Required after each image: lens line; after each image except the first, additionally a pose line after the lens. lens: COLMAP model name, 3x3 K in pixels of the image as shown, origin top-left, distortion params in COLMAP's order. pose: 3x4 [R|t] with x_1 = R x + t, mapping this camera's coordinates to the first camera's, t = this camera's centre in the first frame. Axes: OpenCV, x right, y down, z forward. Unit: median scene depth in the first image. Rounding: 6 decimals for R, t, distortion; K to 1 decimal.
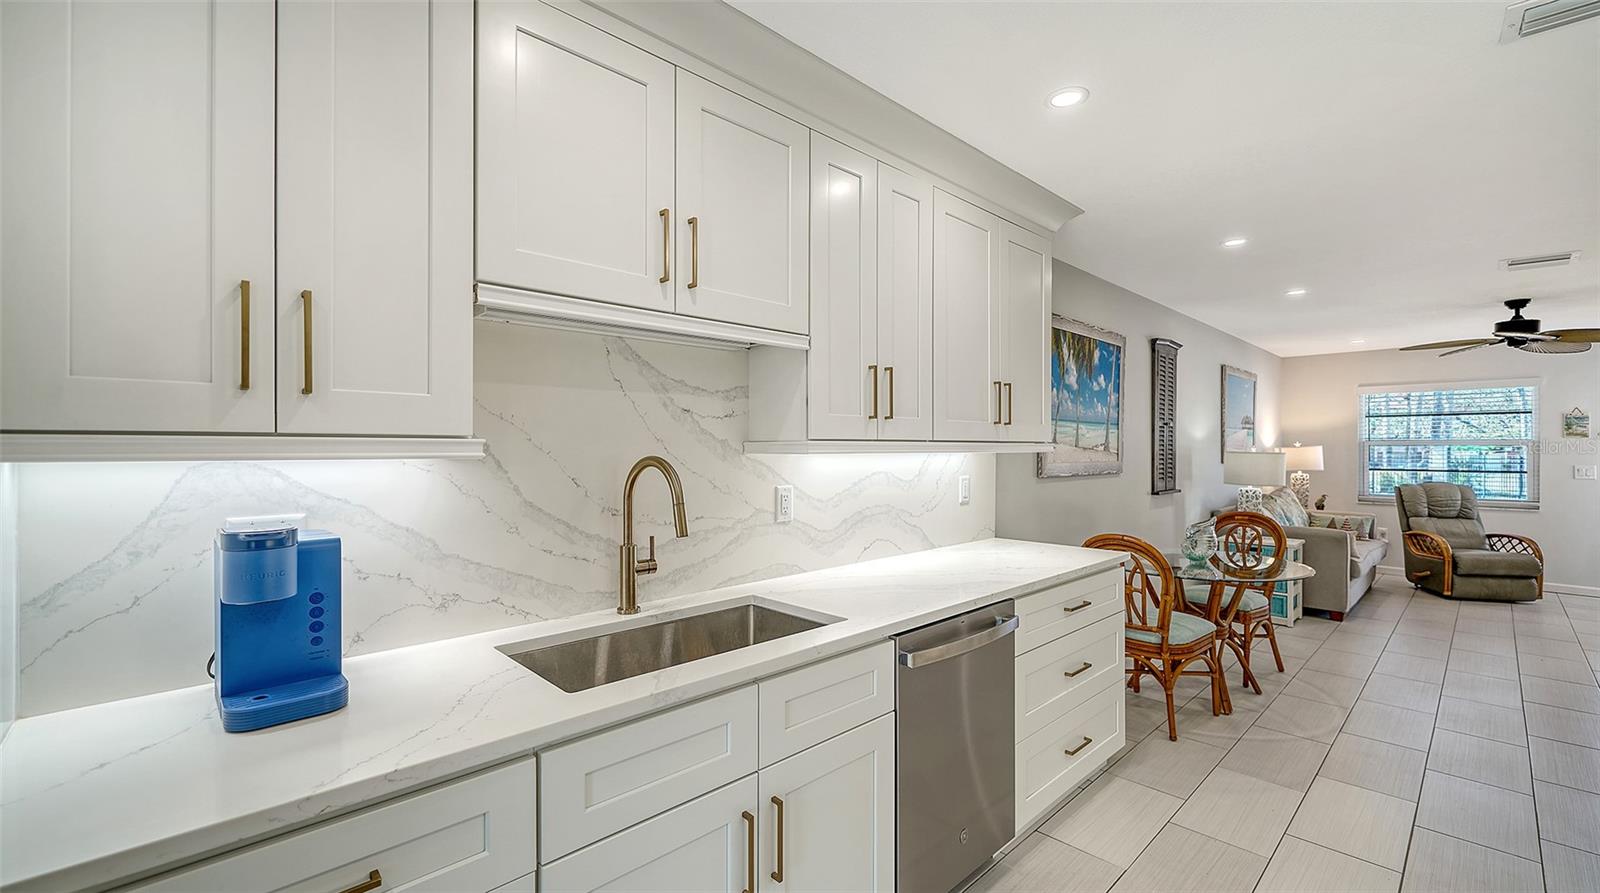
lens RADIAL K [[656.7, 0, 801.2], [0, 656.7, 455.6], [0, 0, 1]] dist [-0.000452, -0.000913]
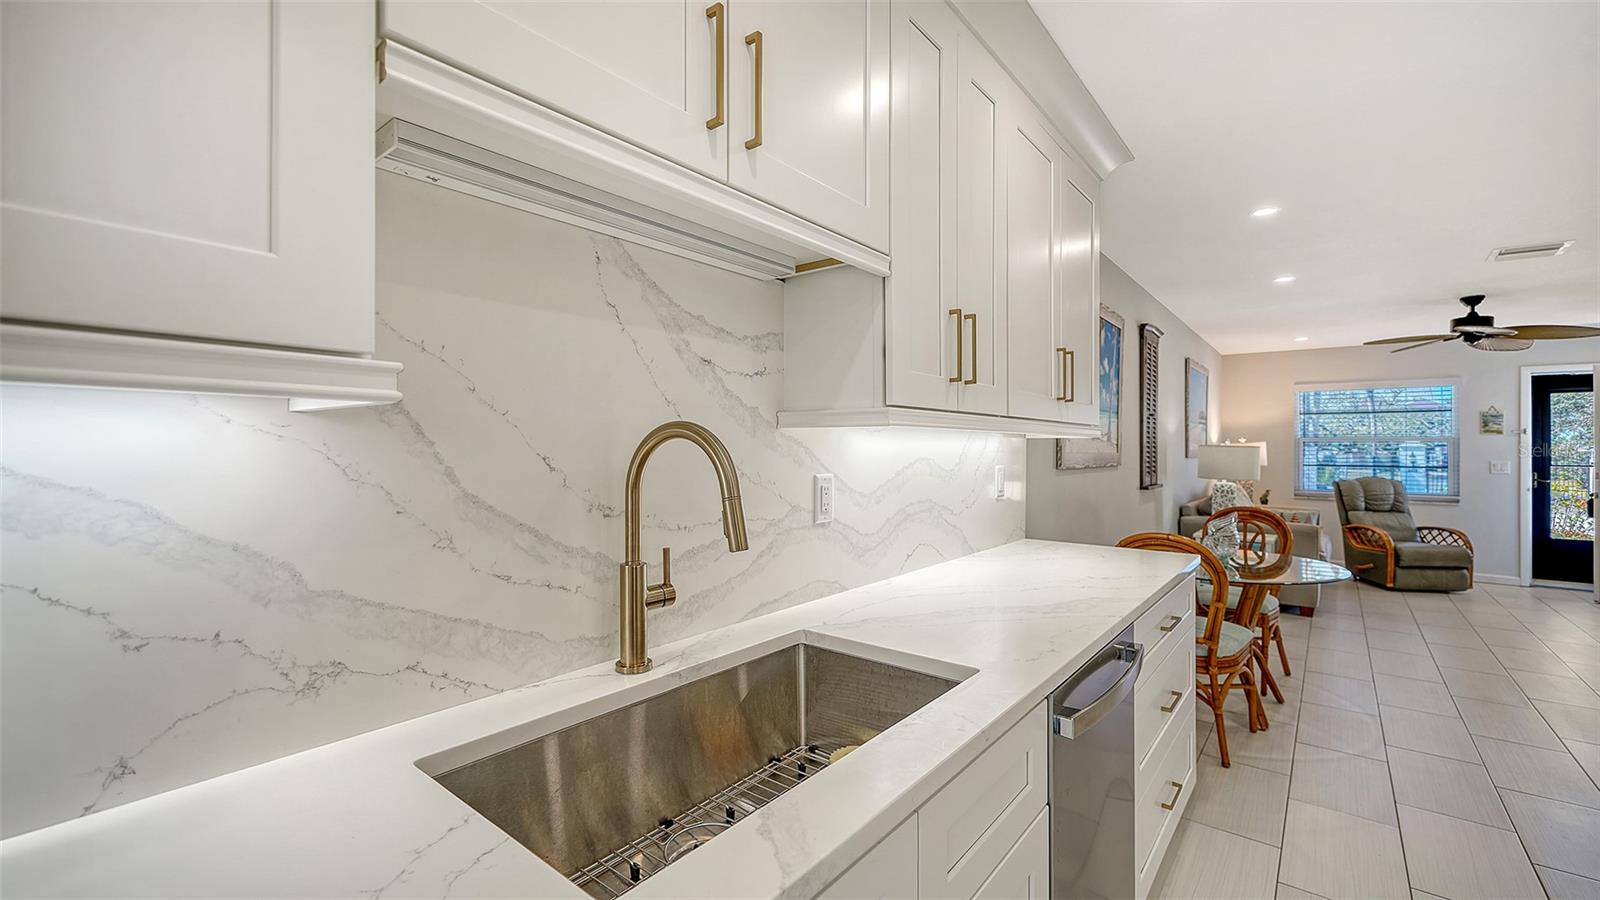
lens RADIAL K [[656.7, 0, 805.8], [0, 656.7, 455.0], [0, 0, 1]] dist [-0.000452, -0.000913]
pose [[0.991249, 0.002045, 0.131992, -0.062601], [-0.001901, 0.999997, -0.001219, 0.011108], [-0.131994, 0.000957, 0.991250, 0.120498]]
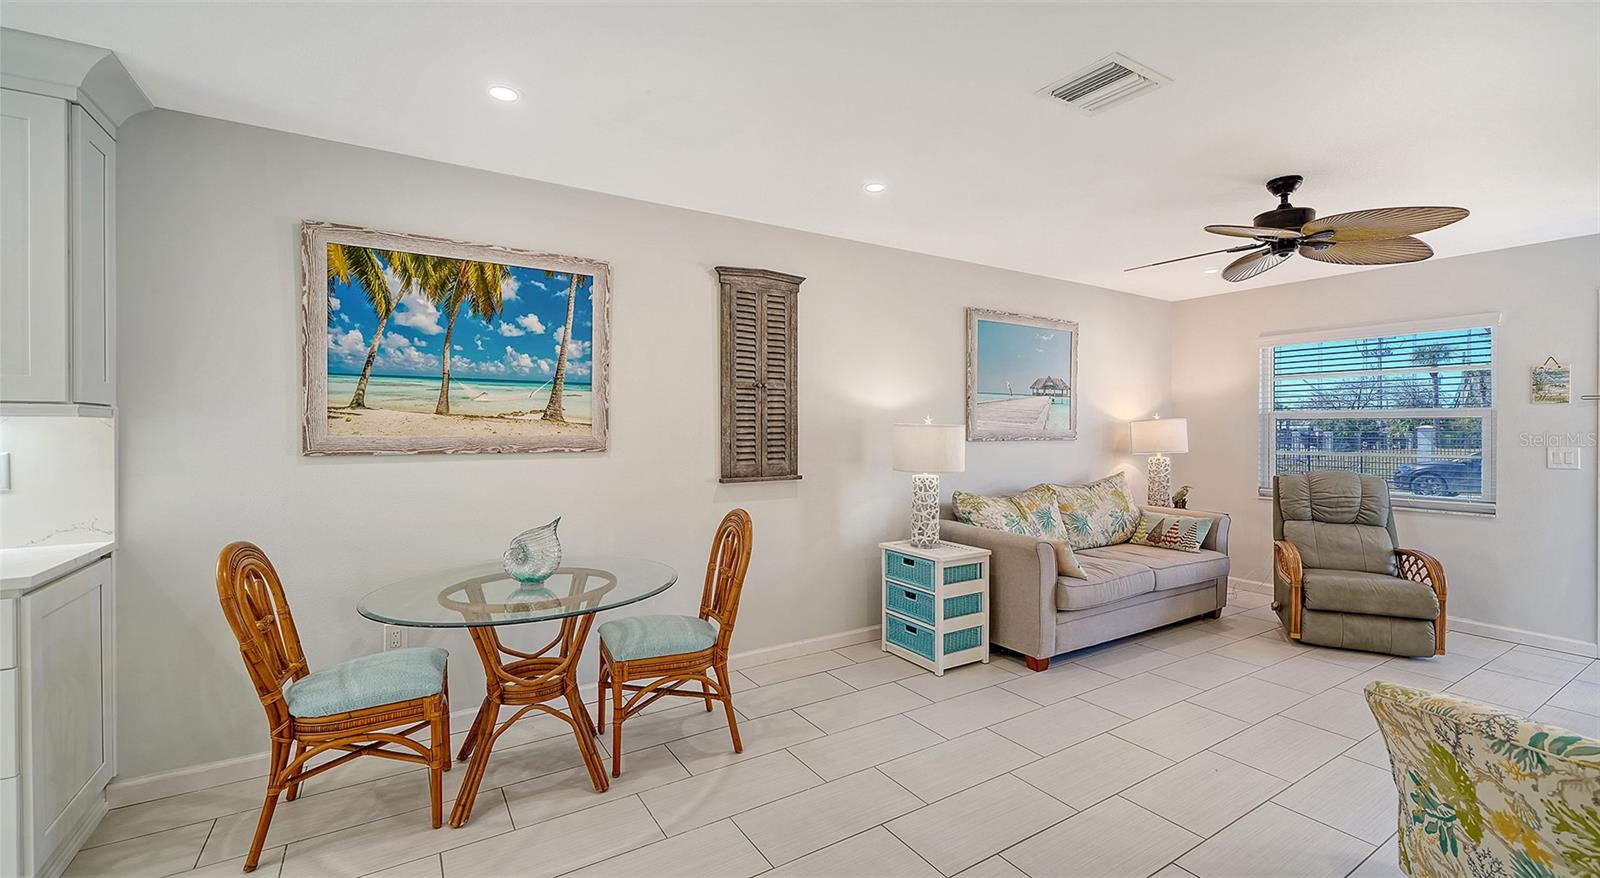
lens RADIAL K [[658.2, 0, 821.8], [0, 658.2, 436.6], [0, 0, 1]] dist [0.001790, -0.000824]
pose [[0.982387, 0.001682, -0.186850, 0.732077], [-0.001934, 0.999997, -0.001165, 0.008800], [0.186847, 0.001505, 0.982388, 0.284399]]
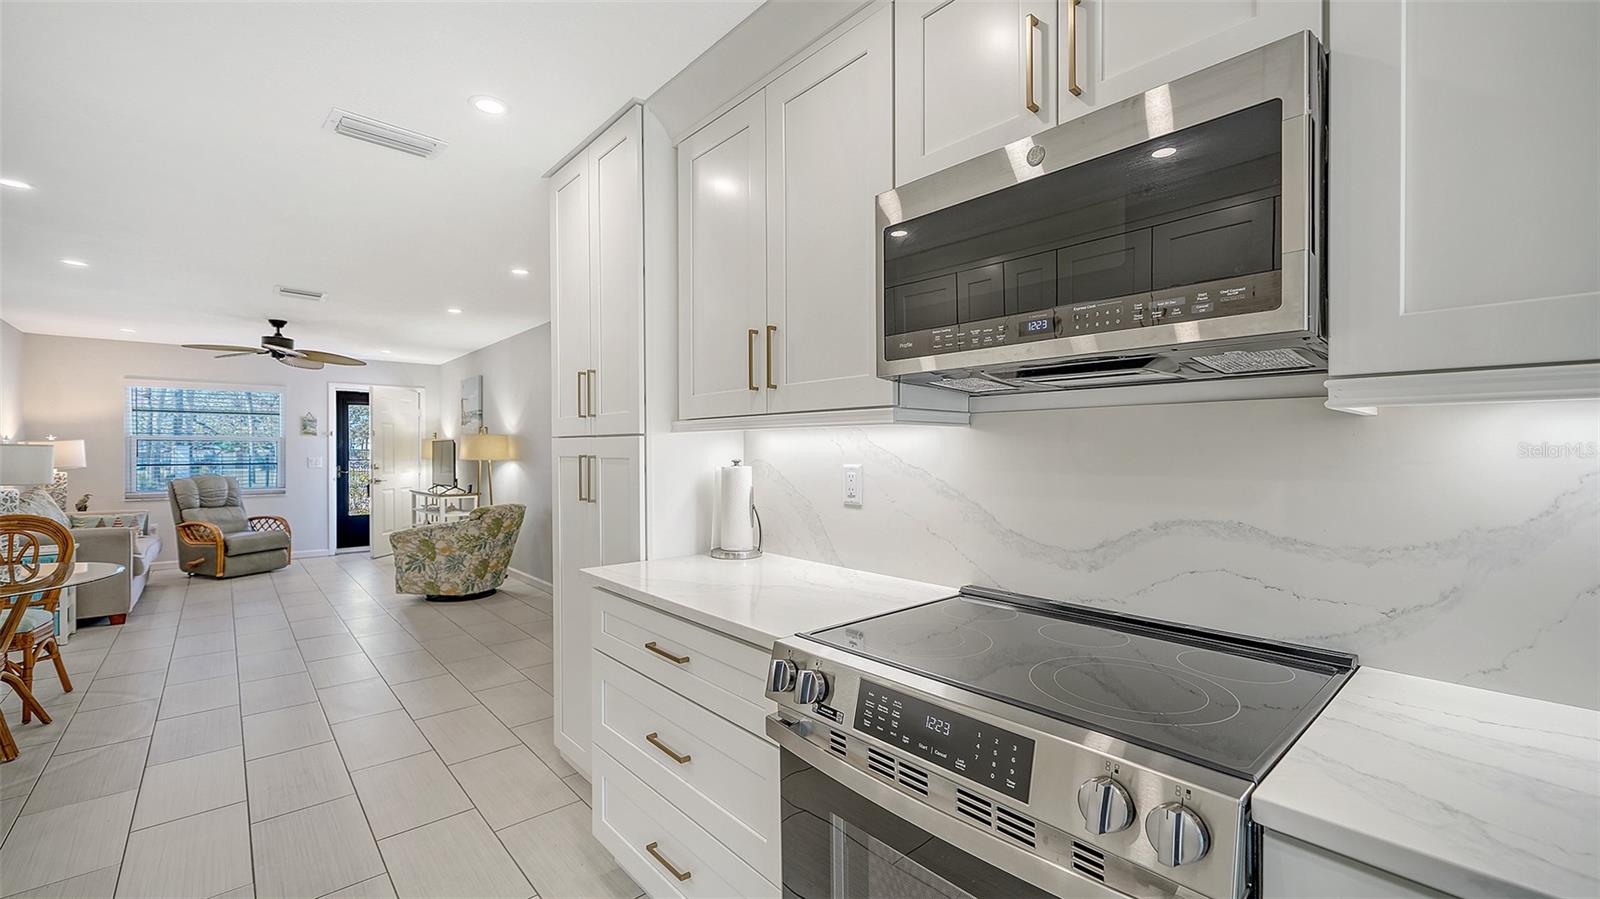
lens RADIAL K [[656.7, 0, 790.7], [0, 656.7, 443.1], [0, 0, 1]] dist [-0.000452, -0.000913]
pose [[0.044581, 0.007483, 0.998978, -0.078603], [0.013194, 0.999880, -0.008078, 0.012842], [-0.998919, 0.013541, 0.044477, -0.004564]]
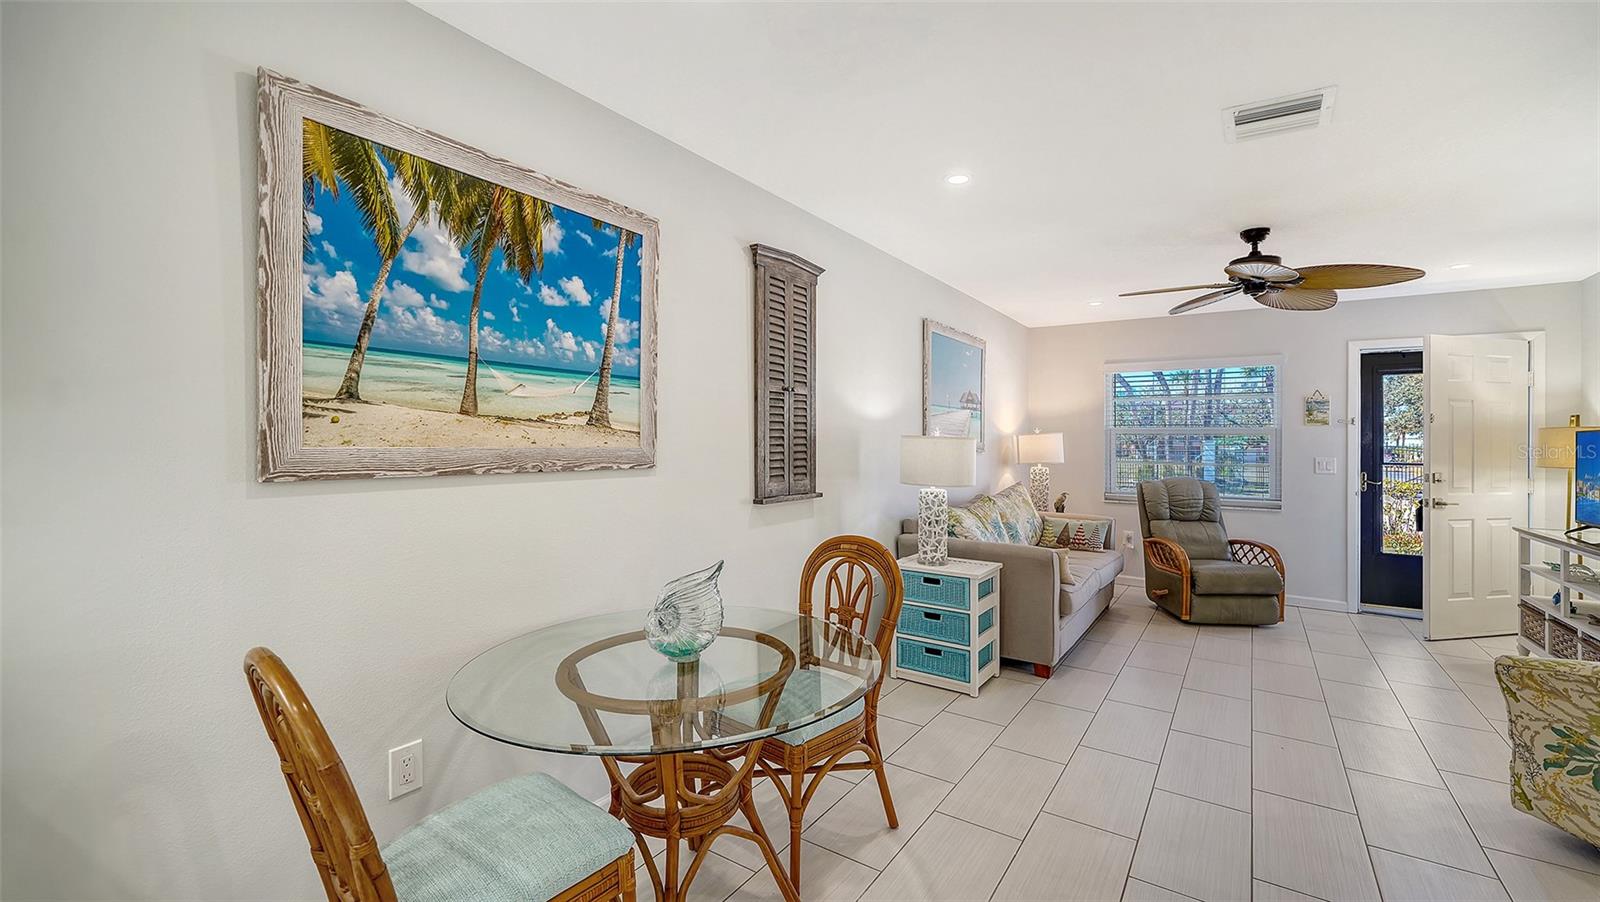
lens RADIAL K [[657.1, 0, 813.2], [0, 657.1, 446.1], [0, 0, 1]] dist [0.002597, 0.000546]
pose [[0.975431, 0.005365, 0.220238, 0.425715], [-0.004580, 0.999981, -0.004076, 0.008150], [-0.220256, 0.002968, 0.975438, 0.370527]]
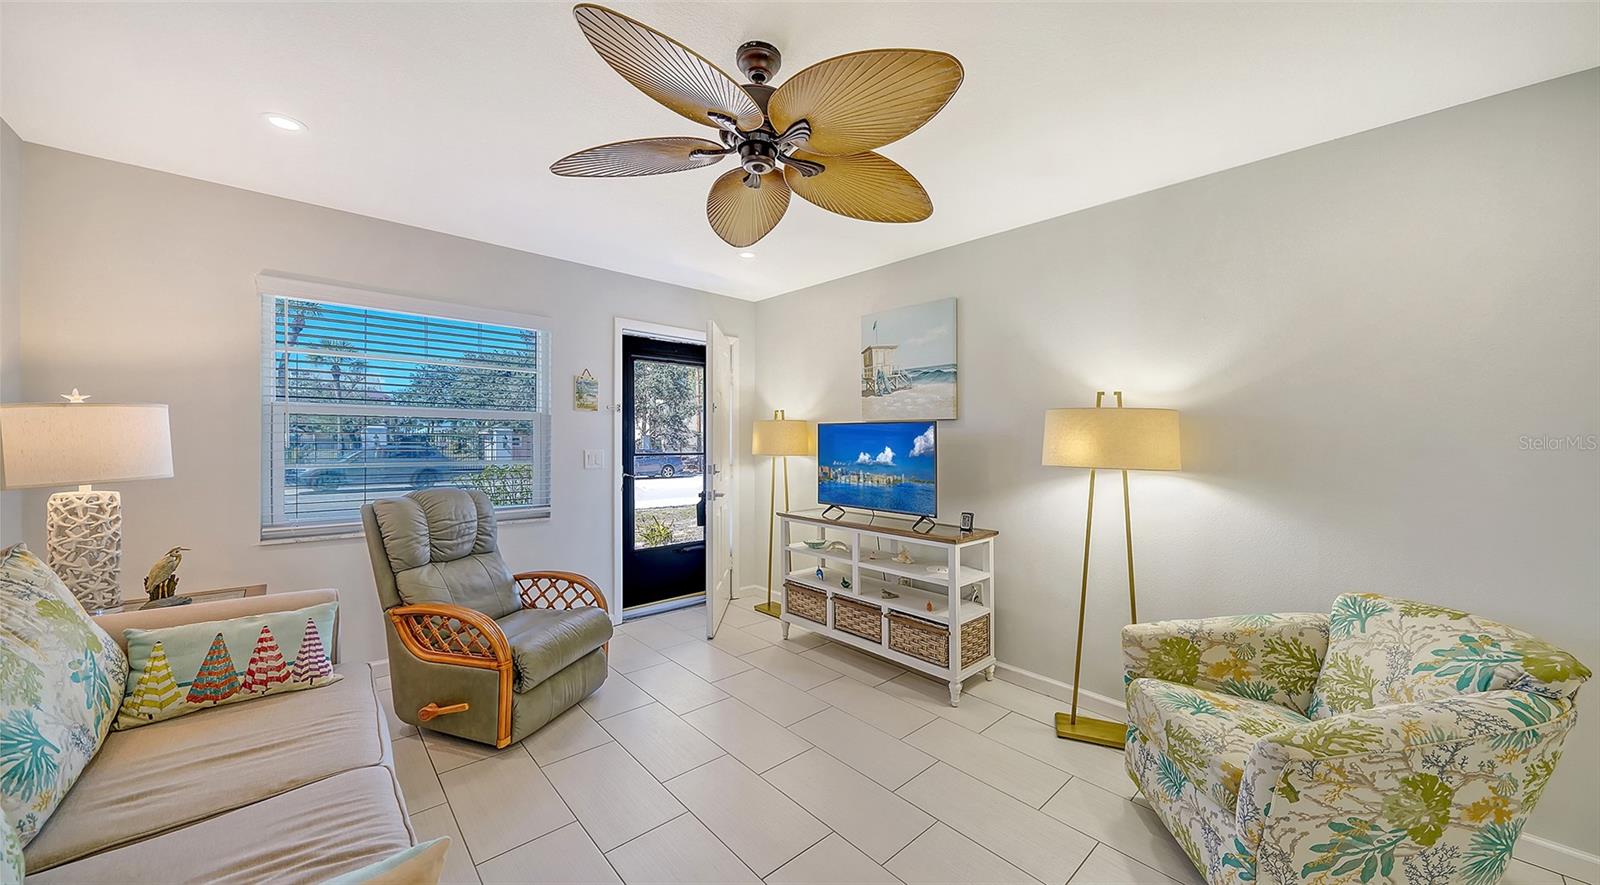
lens RADIAL K [[560.2, 0, 801.4], [0, 560.2, 435.9], [0, 0, 1]] dist [-0.005287, -0.000588]
pose [[0.026775, 0.002769, 0.999638, 0.702818], [-0.000432, 0.999996, -0.002758, 0.001807], [-0.999641, -0.000358, 0.026776, 0.907586]]
